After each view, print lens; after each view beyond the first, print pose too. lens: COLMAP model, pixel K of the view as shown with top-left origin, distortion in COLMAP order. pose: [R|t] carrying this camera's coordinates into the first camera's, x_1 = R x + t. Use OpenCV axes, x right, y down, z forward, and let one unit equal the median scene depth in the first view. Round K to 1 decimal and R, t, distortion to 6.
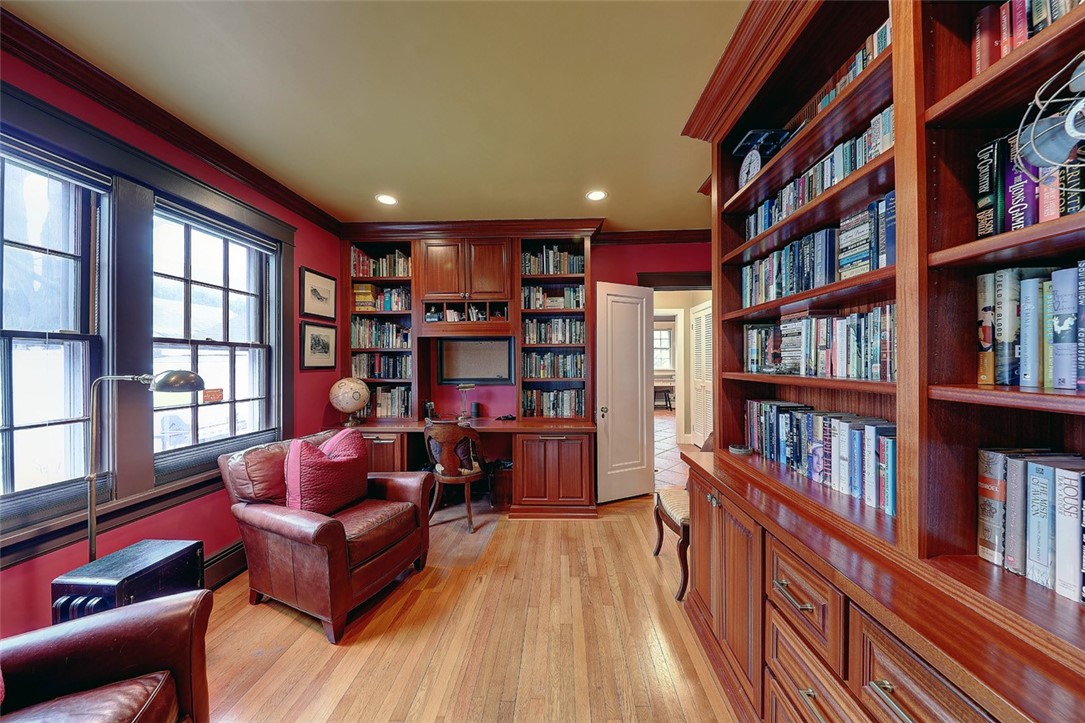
lens RADIAL K [[358.8, 0, 547.2], [0, 358.8, 361.9], [0, 0, 1]] dist [0.000983, -0.000008]
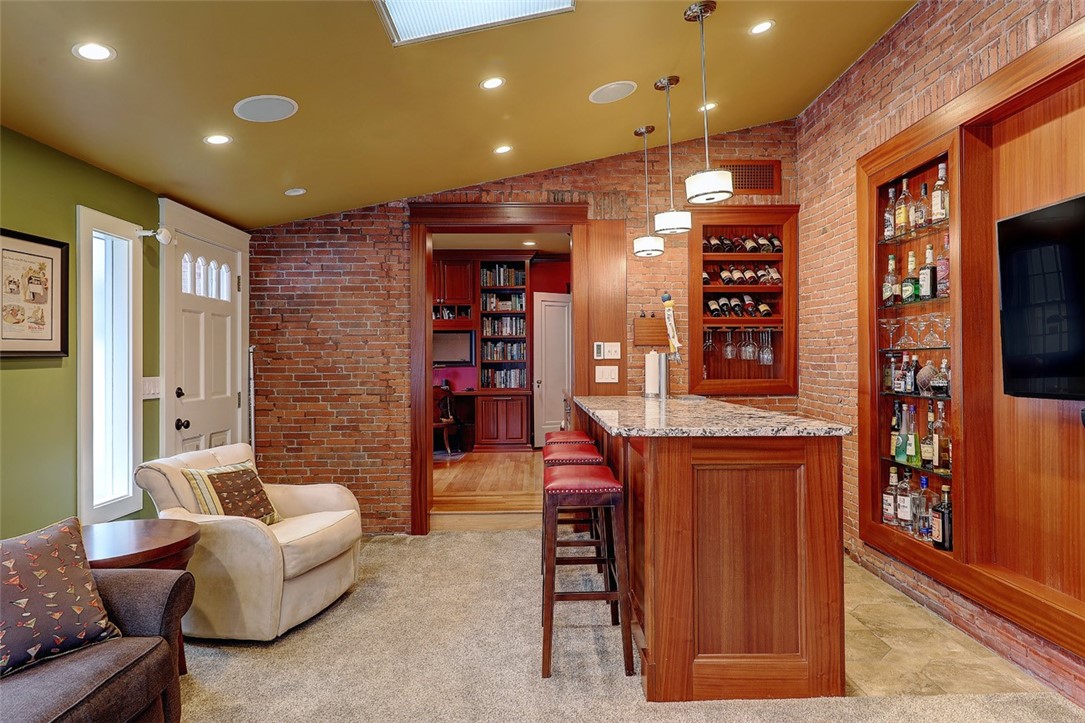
lens RADIAL K [[684.6, 0, 542.7], [0, 684.6, 362.4], [0, 0, 1]] dist [0.001016, 0.000013]
pose [[0.998504, -0.000812, 0.054674, 0.023517], [0.001156, 0.999980, -0.006246, 0.069951], [-0.054668, 0.006300, 0.998485, -1.642862]]
